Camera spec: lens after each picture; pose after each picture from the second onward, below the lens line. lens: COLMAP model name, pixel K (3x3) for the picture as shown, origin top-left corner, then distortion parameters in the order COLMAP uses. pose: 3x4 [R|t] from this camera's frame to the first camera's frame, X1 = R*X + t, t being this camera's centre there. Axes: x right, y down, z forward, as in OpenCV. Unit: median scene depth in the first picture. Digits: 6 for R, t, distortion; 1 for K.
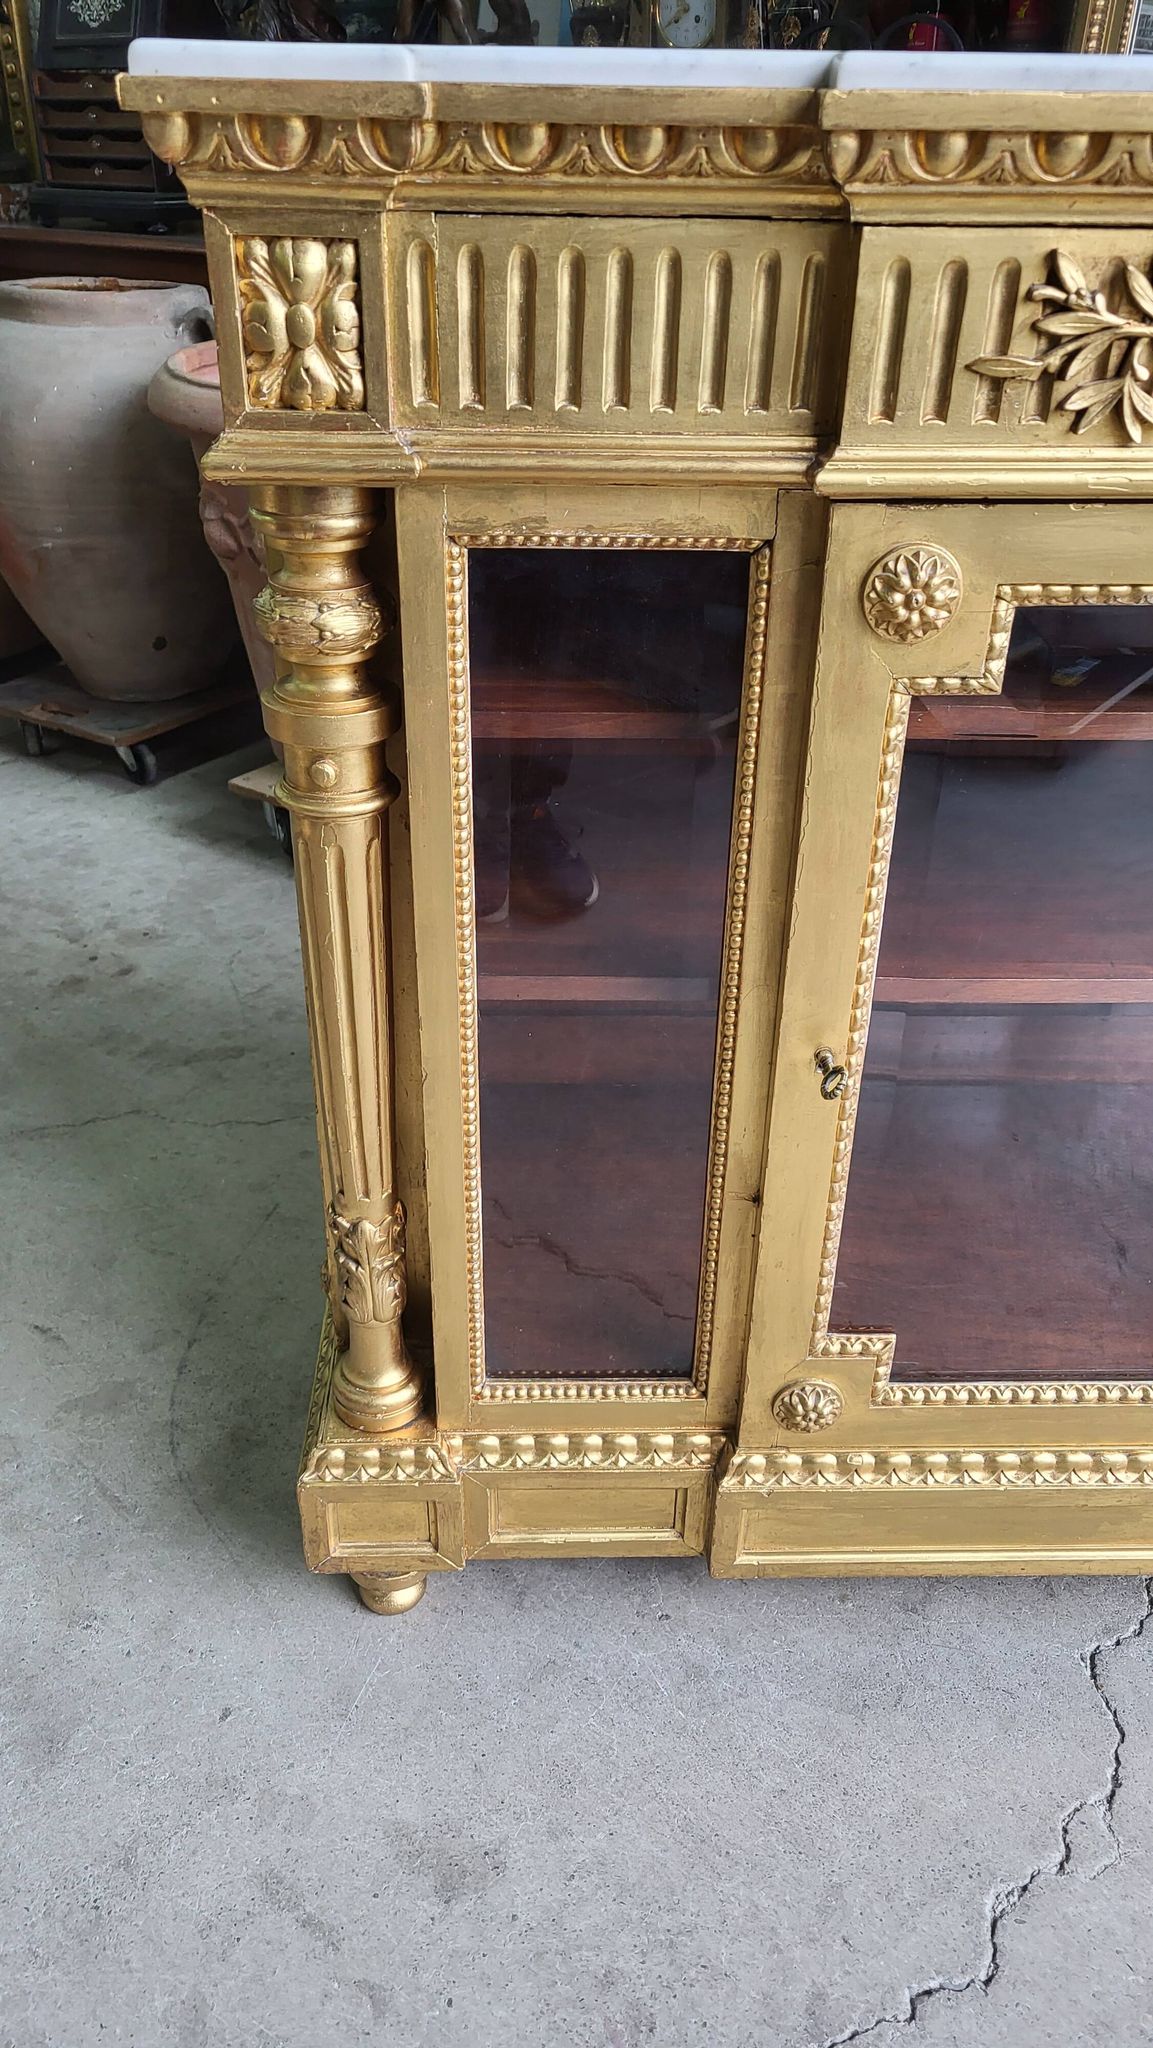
lens RADIAL K [[1551.4, 0, 569.6], [0, 1551.4, 1019.5], [0, 0, 1]] dist [0.034392, -0.001159]
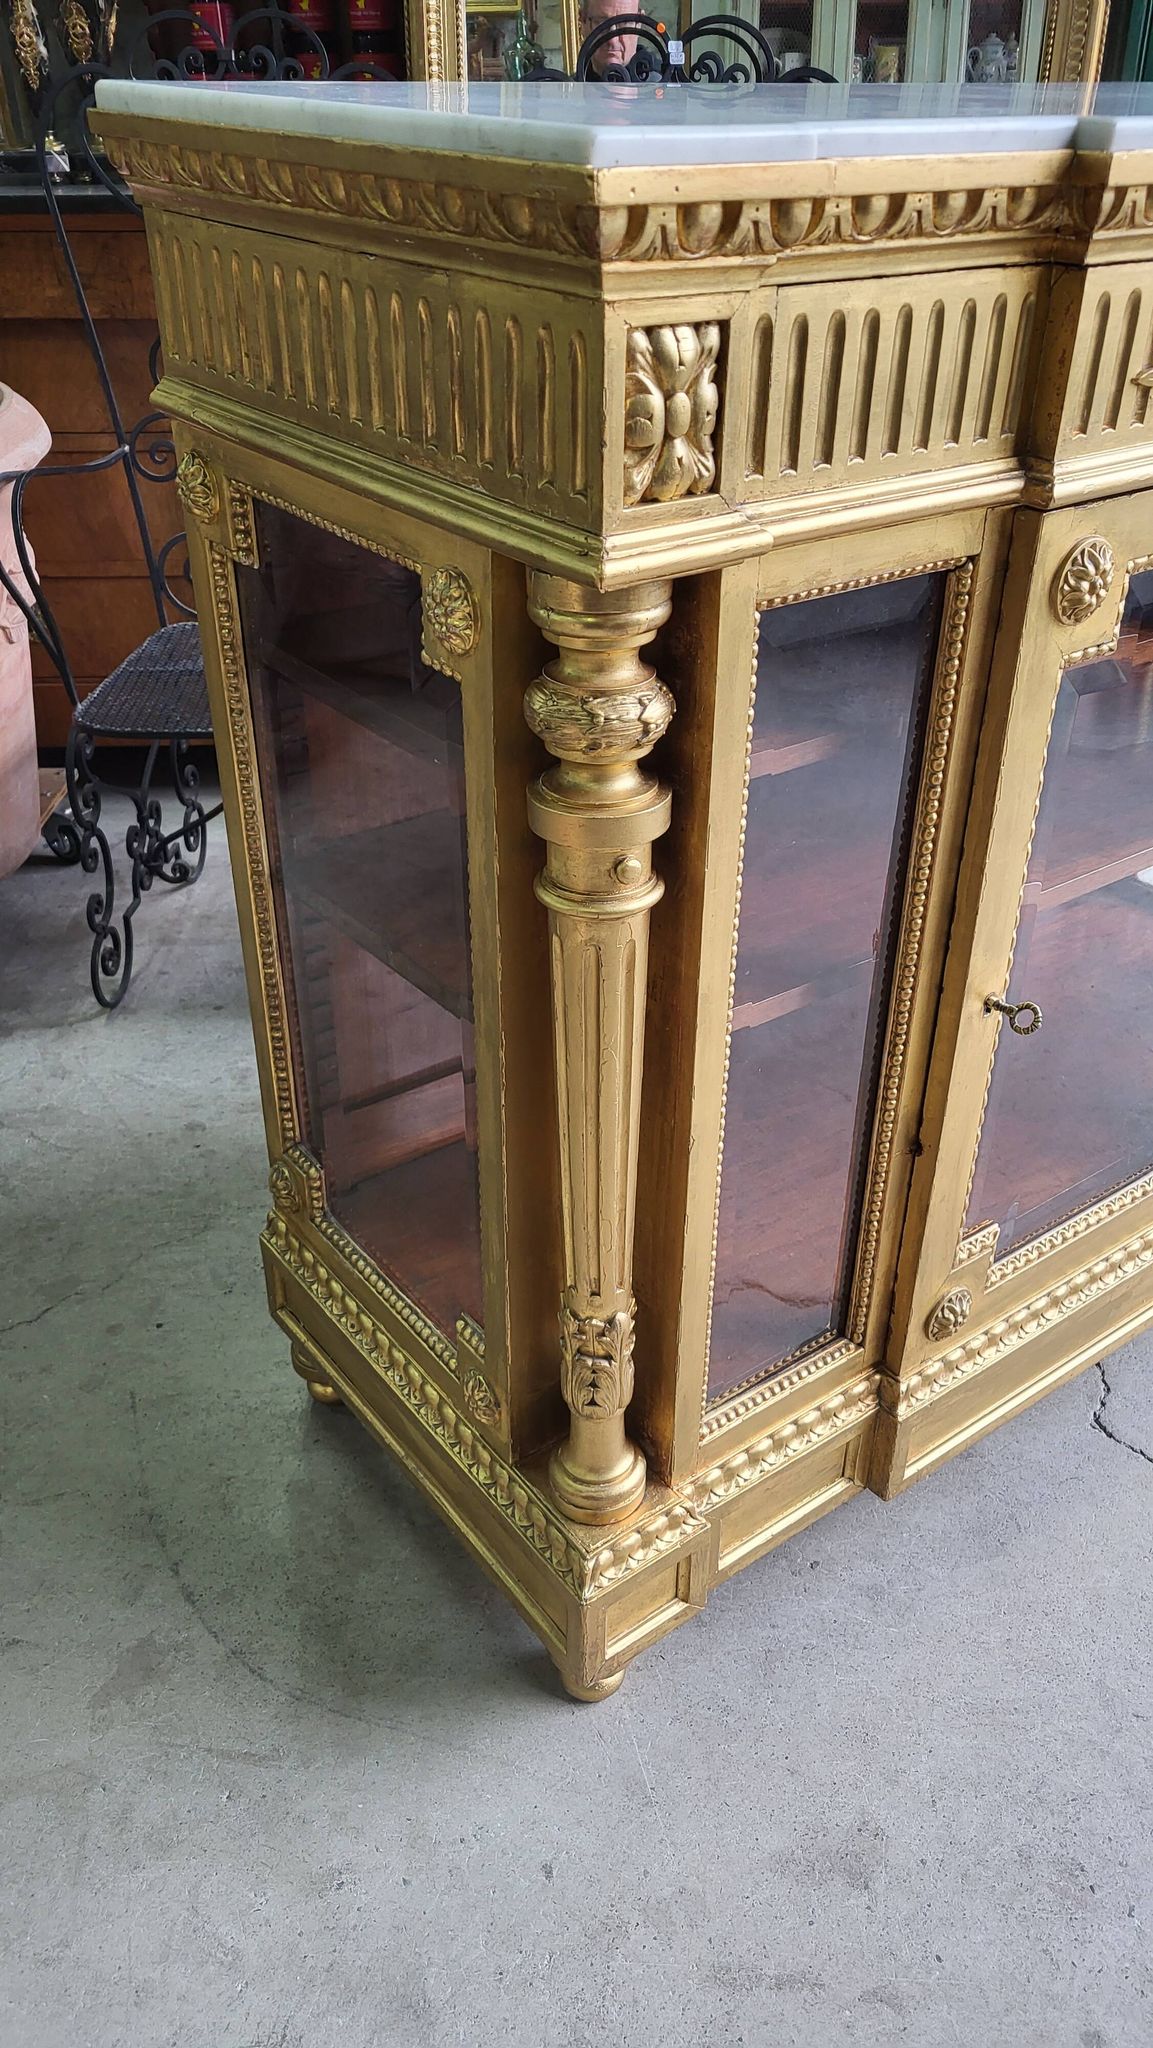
lens RADIAL K [[1557.9, 0, 597.5], [0, 1557.9, 1050.6], [0, 0, 1]] dist [0.039477, -0.000234]
pose [[0.811498, -0.315560, 0.491825, -0.539667], [0.299817, 0.947270, 0.113089, -0.132404], [-0.501578, 0.055686, 0.863319, 0.144557]]
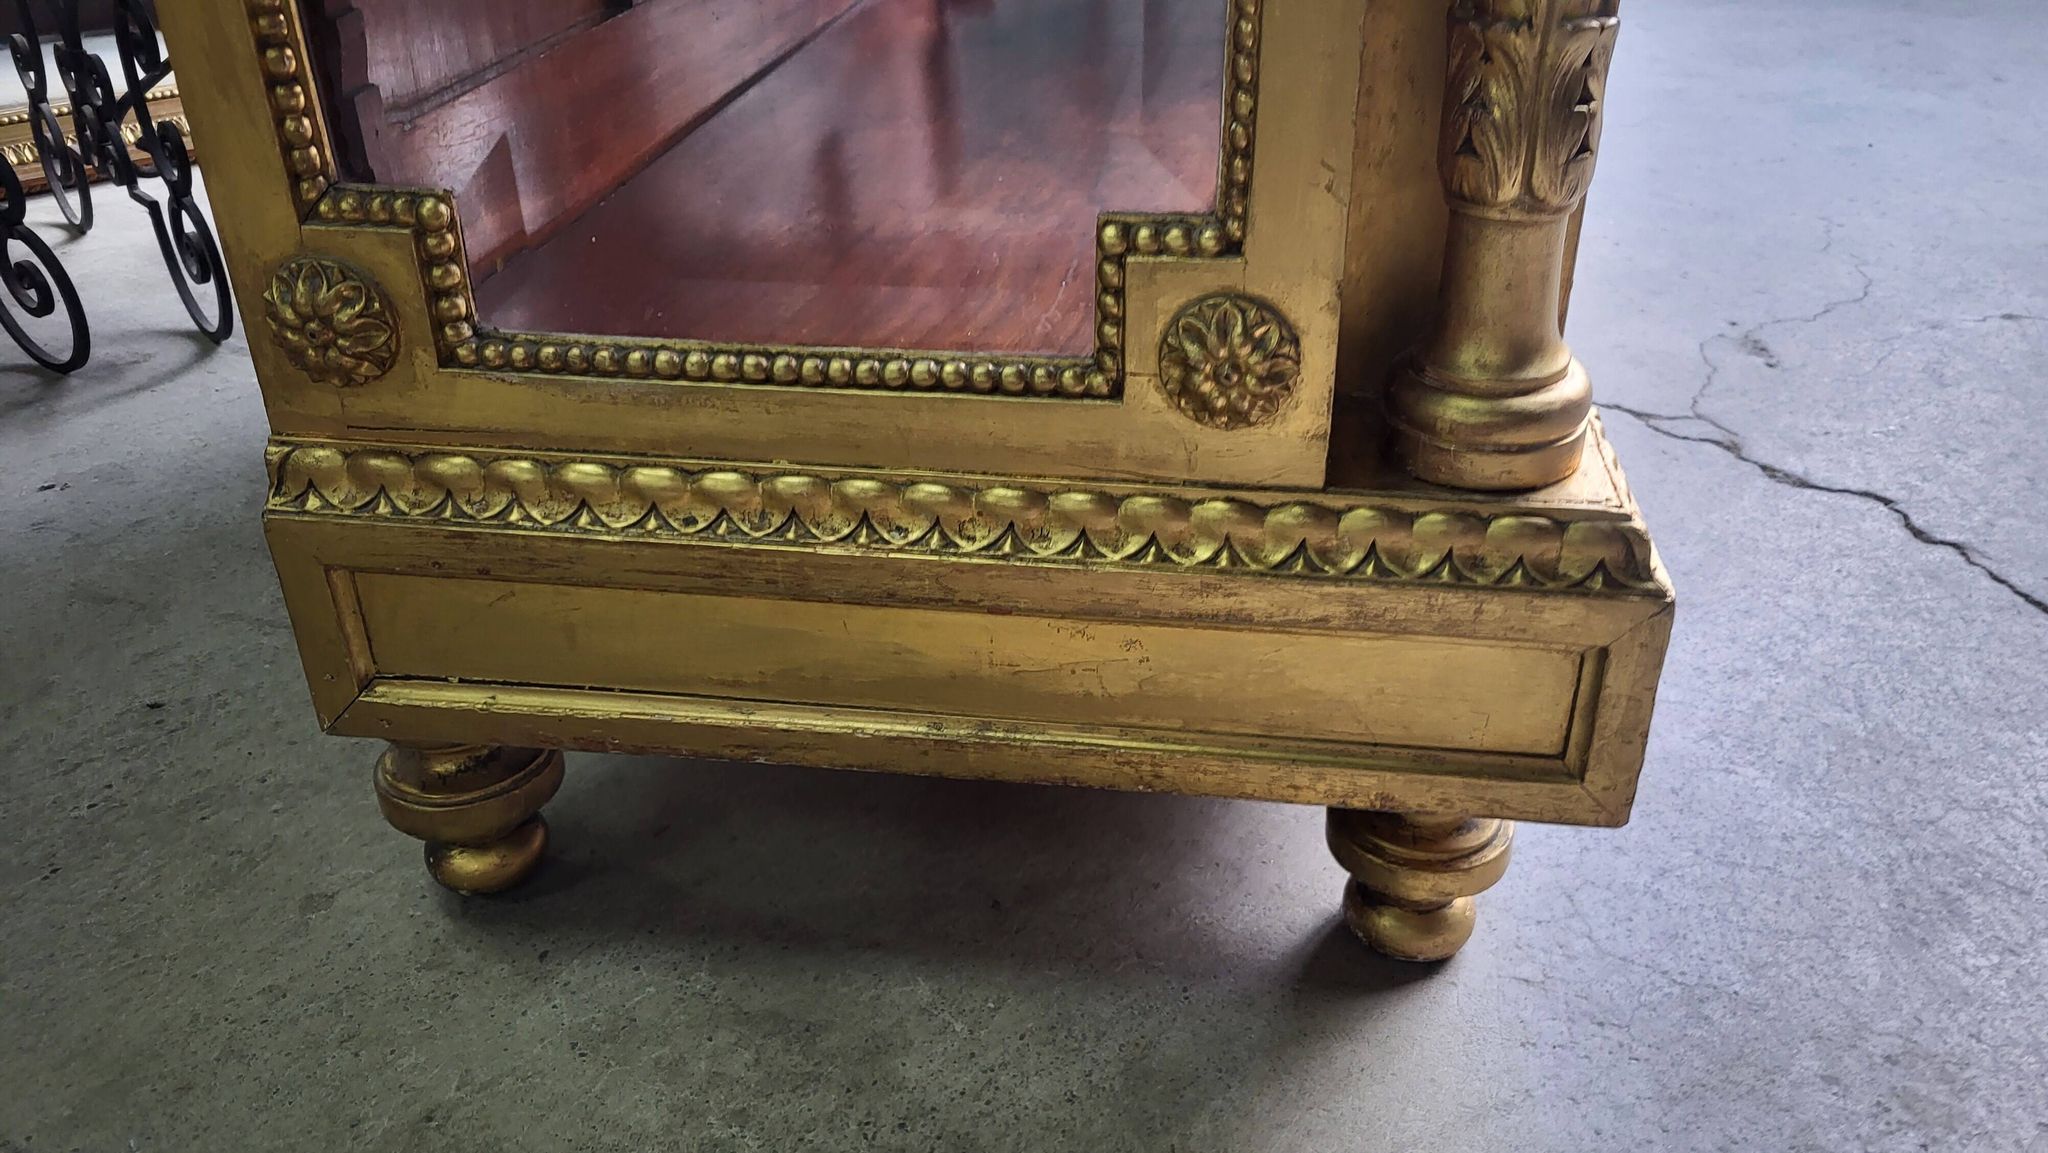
lens RADIAL K [[1615.5, 0, 1048.4], [0, 1615.5, 547.3], [0, 0, 1]] dist [0.030158, -0.006702]
pose [[0.154796, -0.491150, 0.857211, -0.603612], [0.525264, 0.775788, 0.349644, 0.029450], [-0.836741, 0.396138, 0.378072, 0.979226]]
